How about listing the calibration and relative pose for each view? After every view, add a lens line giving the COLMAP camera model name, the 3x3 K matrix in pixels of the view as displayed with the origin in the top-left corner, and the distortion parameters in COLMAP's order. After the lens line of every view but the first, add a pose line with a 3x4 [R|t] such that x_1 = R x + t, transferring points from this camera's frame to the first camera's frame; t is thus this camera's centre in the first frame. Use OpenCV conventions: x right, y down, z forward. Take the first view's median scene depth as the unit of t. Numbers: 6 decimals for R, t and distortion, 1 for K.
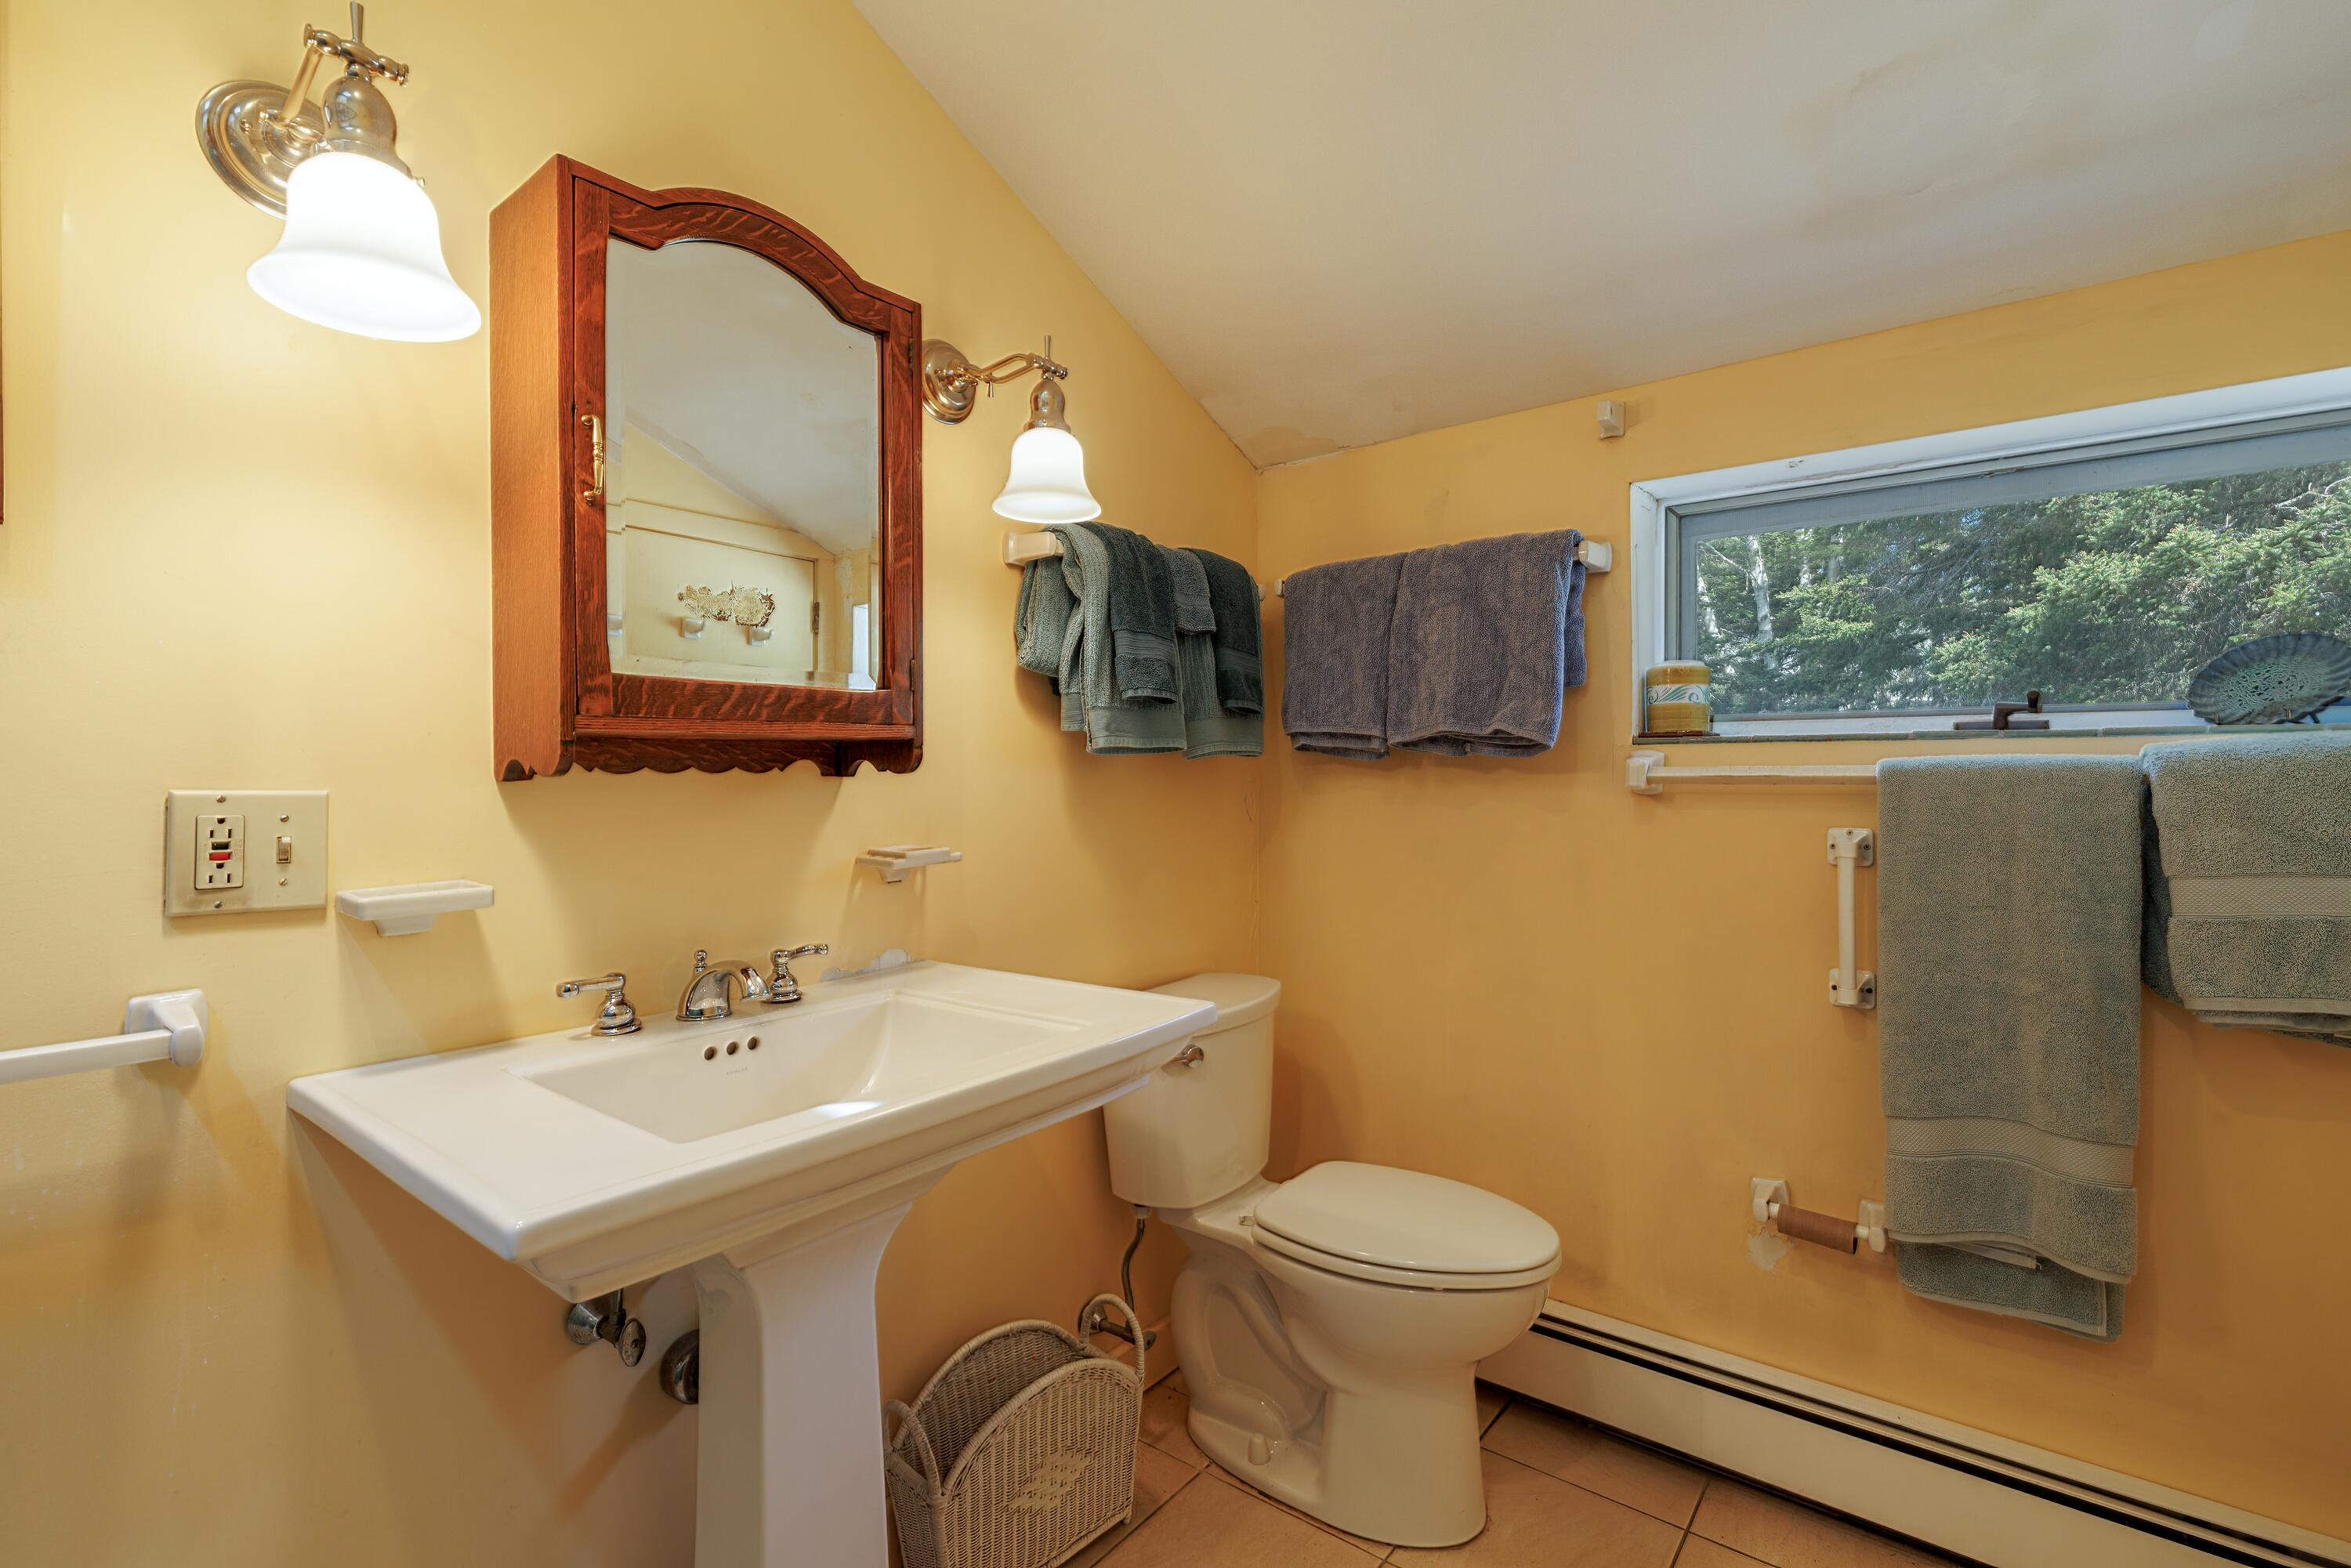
lens RADIAL K [[1067.7, 0, 1175.5], [0, 1067.7, 784.0], [0, 0, 1]] dist [-0.001712, -0.000180]
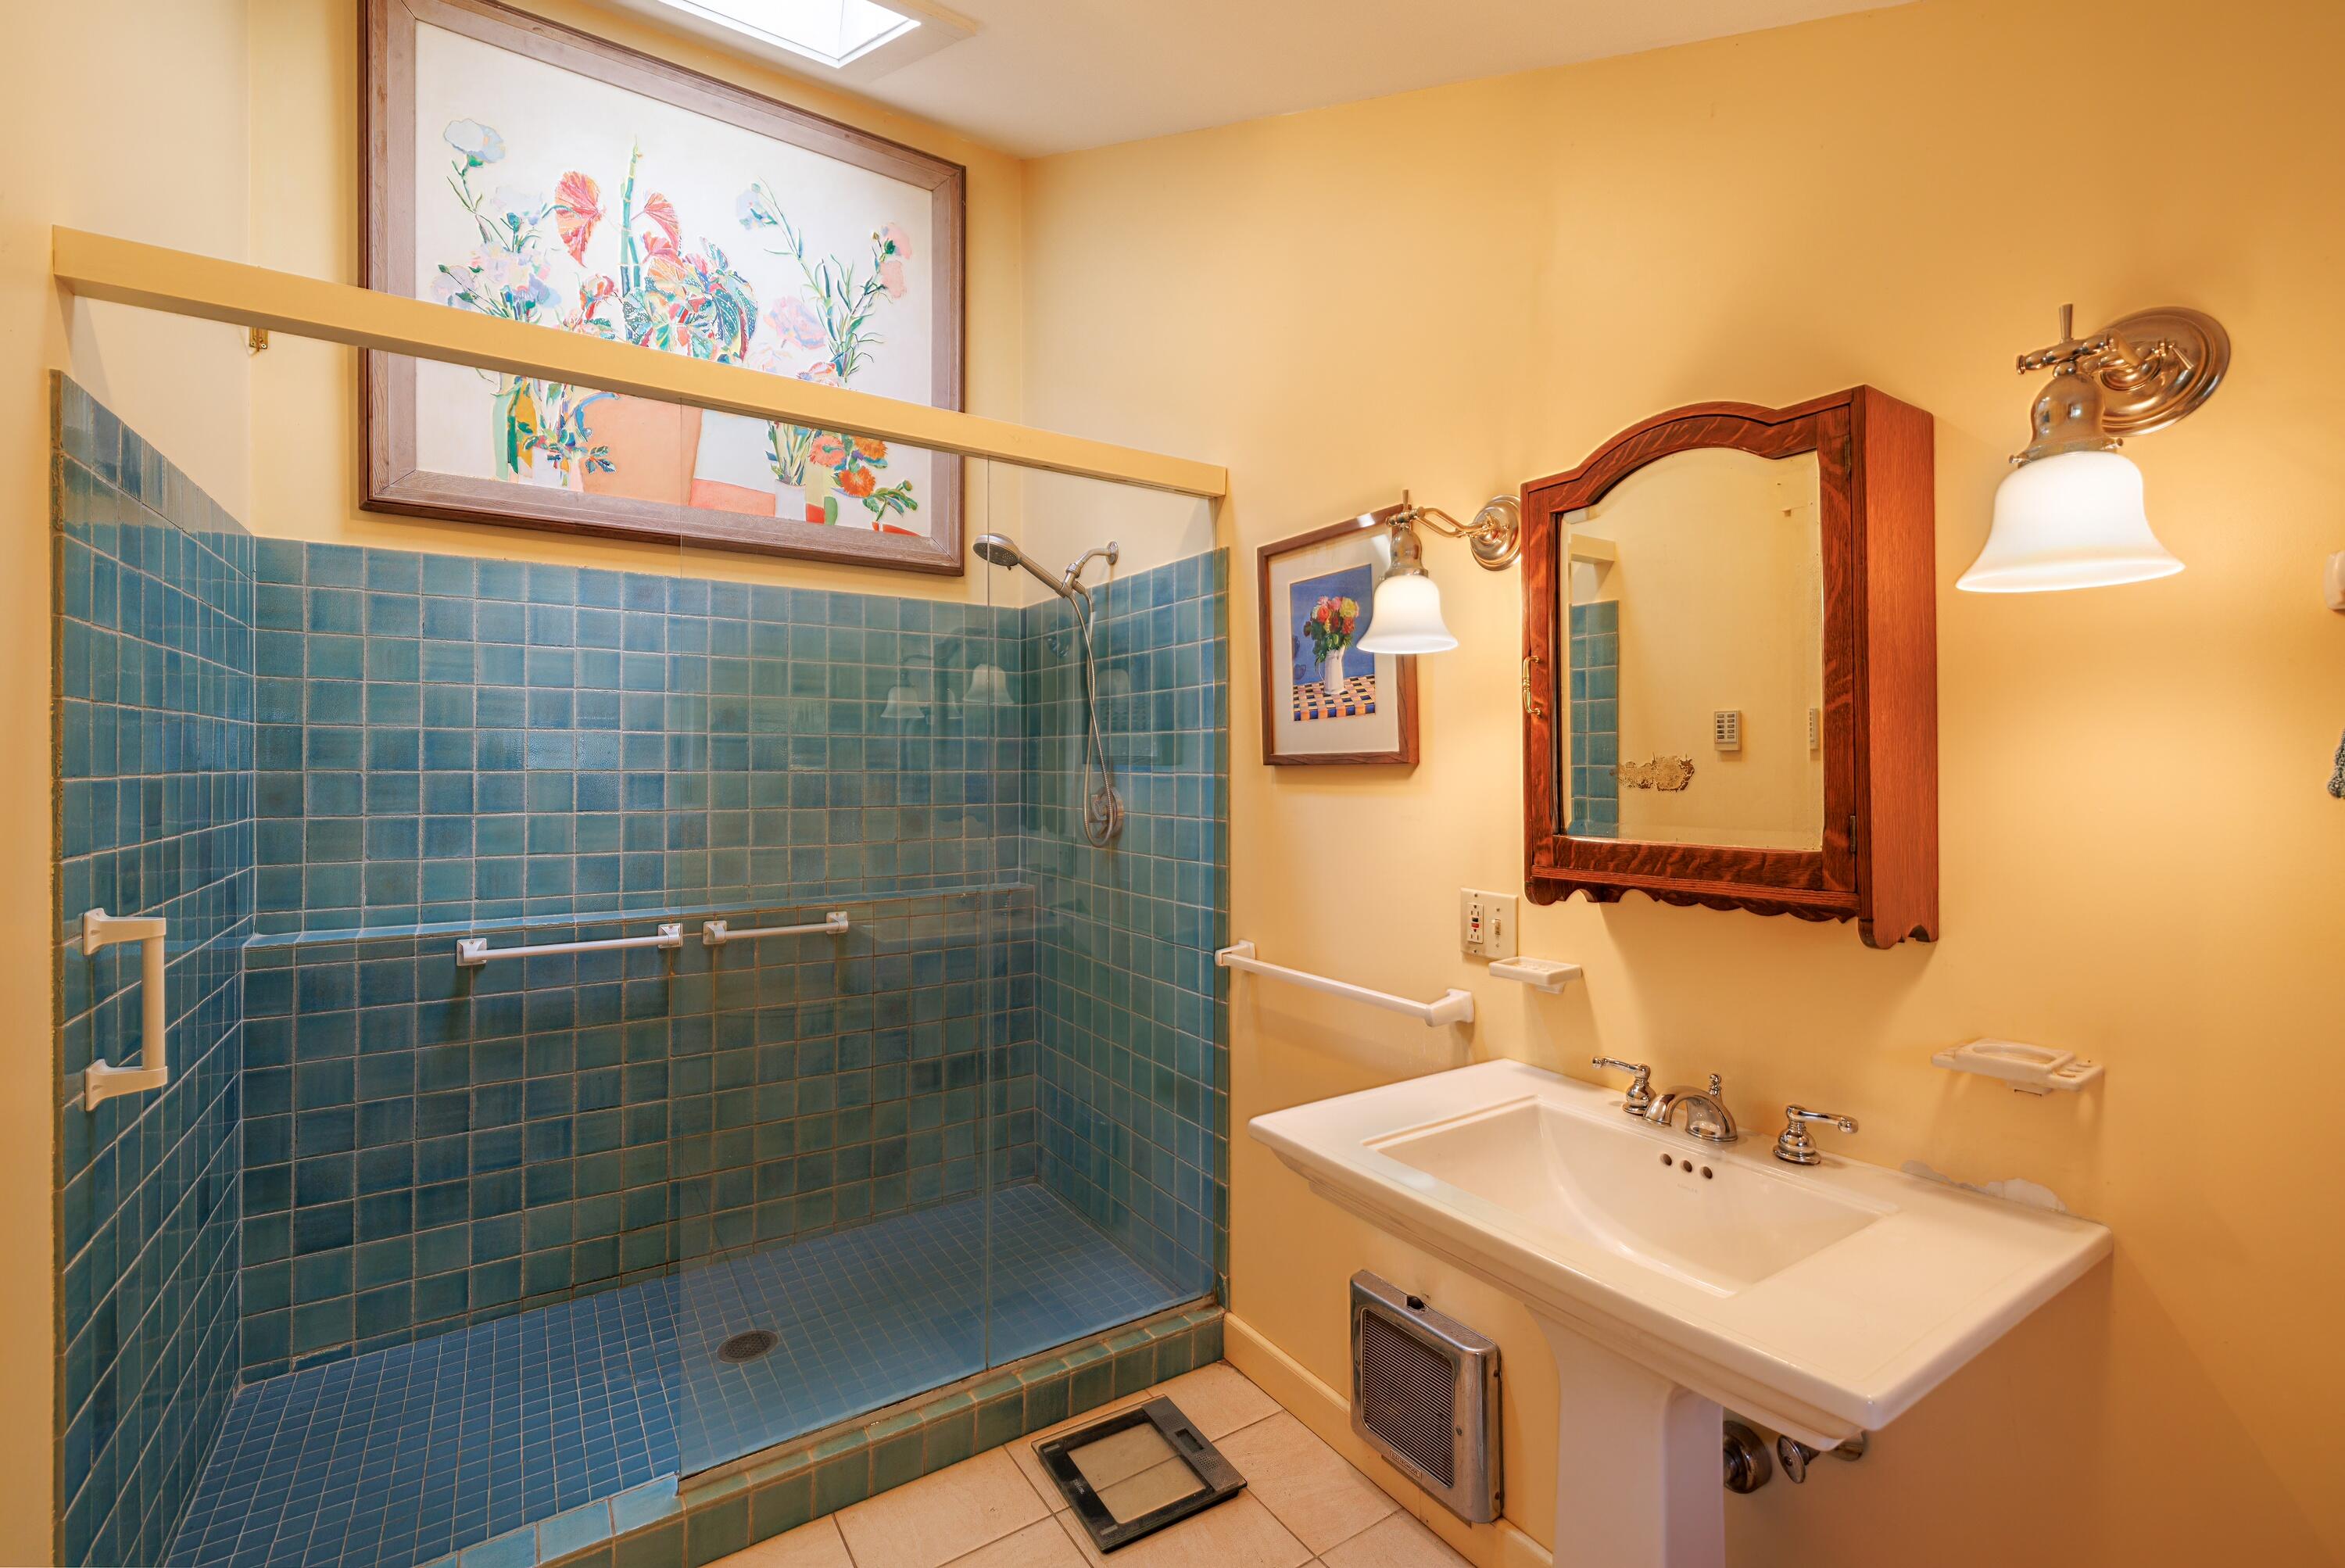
lens RADIAL K [[987.1, 0, 1172.5], [0, 987.1, 784.0], [0, 0, 1]] dist [-0.000888, -0.000090]
pose [[-0.319981, 0.018002, -0.947253, 0.735925], [-0.008093, 0.999731, 0.021733, -0.171487], [0.947389, 0.014620, -0.319749, 0.828694]]
